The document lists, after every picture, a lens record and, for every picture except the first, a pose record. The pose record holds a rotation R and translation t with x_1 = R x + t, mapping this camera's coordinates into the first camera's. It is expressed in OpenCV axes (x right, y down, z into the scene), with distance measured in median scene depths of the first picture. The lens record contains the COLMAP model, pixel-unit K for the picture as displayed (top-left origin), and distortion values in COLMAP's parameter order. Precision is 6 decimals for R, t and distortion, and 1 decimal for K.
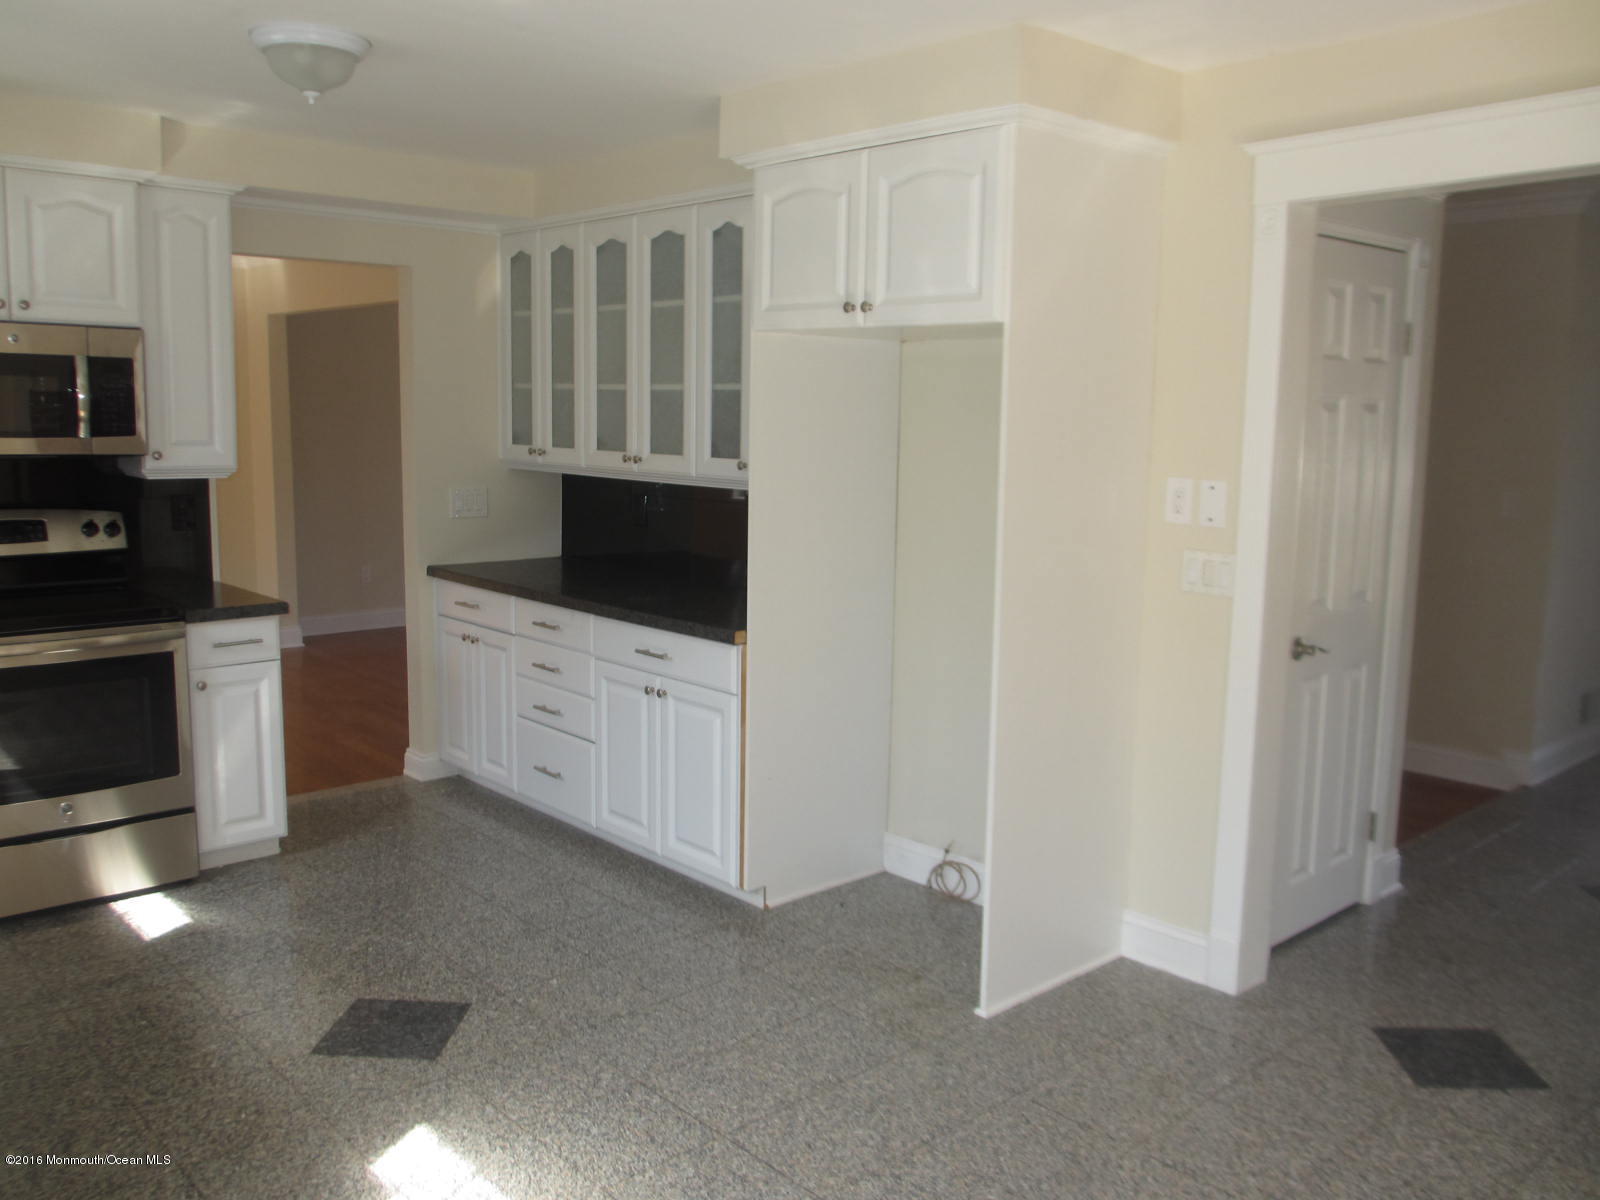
lens RADIAL K [[1341.6, 0, 795.3], [0, 1341.6, 599.2], [0, 0, 1]] dist [-0.064538, 0.035280]
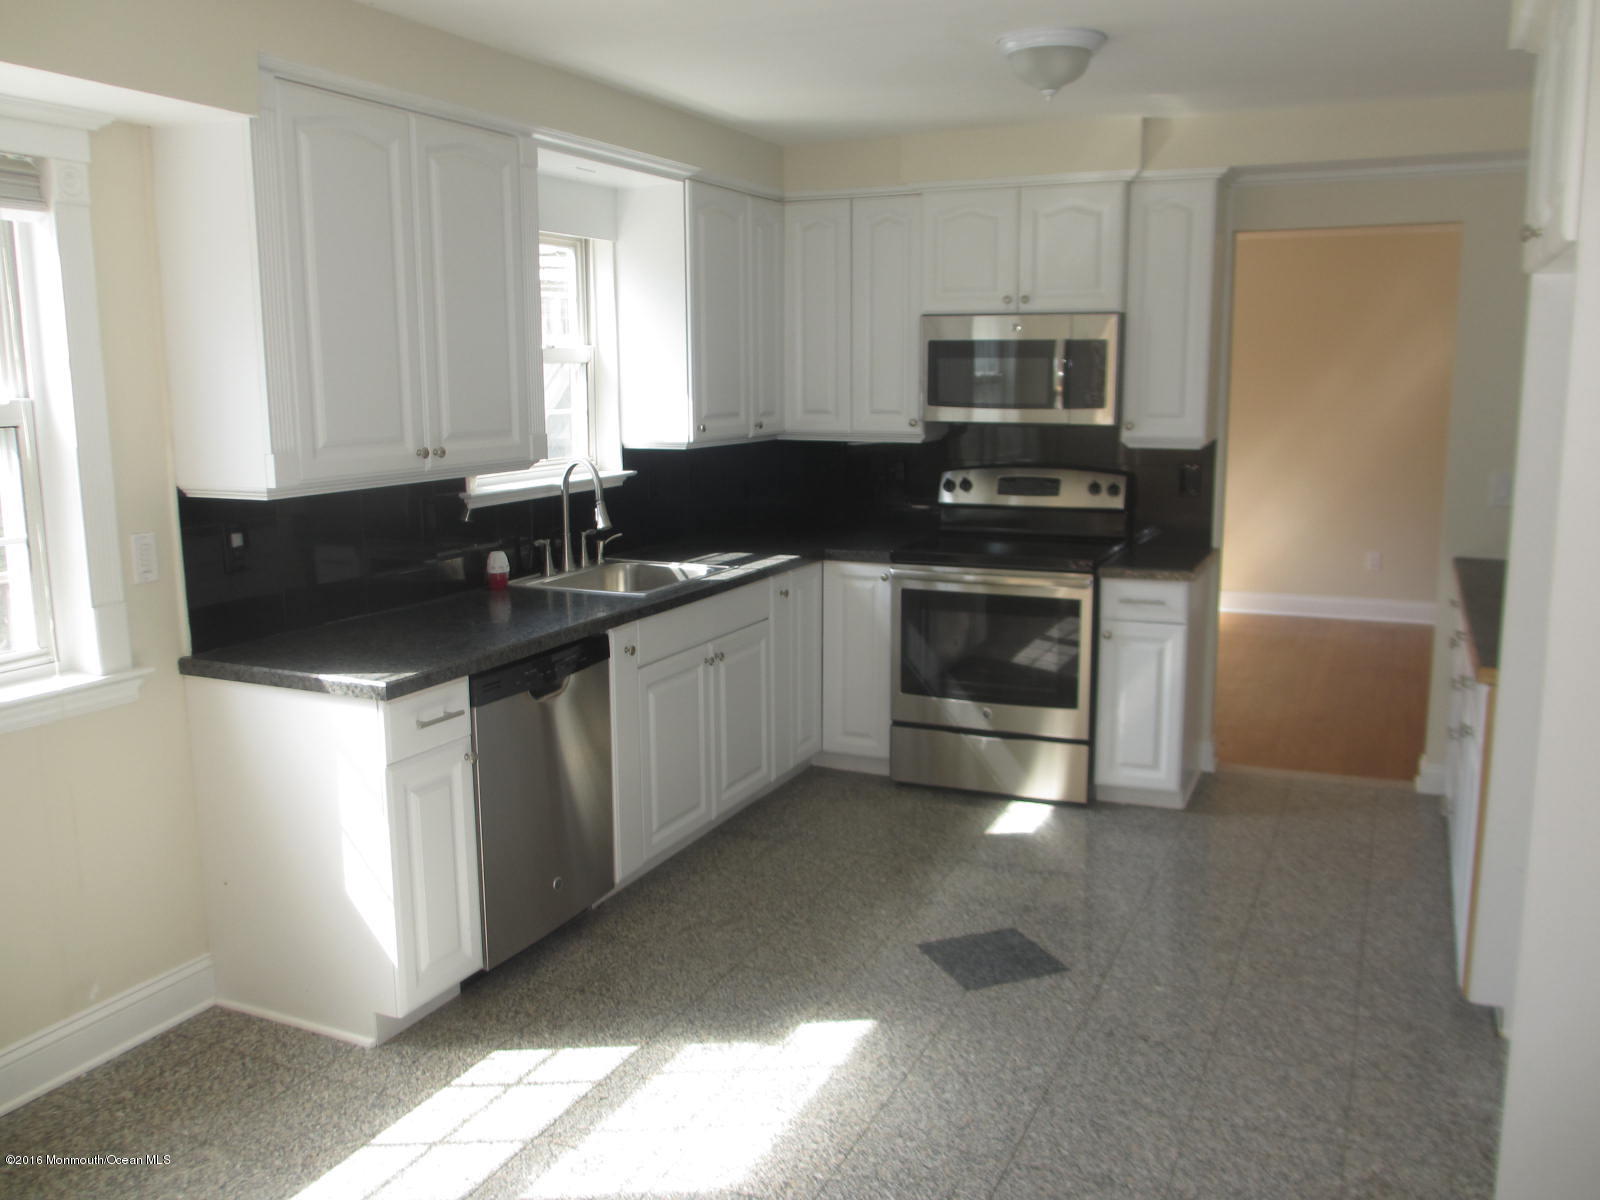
lens RADIAL K [[1341.6, 0, 796.0], [0, 1341.6, 601.5], [0, 0, 1]] dist [-0.064538, 0.035280]
pose [[0.389113, 0.131151, -0.911806, 0.483467], [-0.110714, 0.989297, 0.095049, -0.041241], [0.914513, 0.063965, 0.399468, 0.327397]]
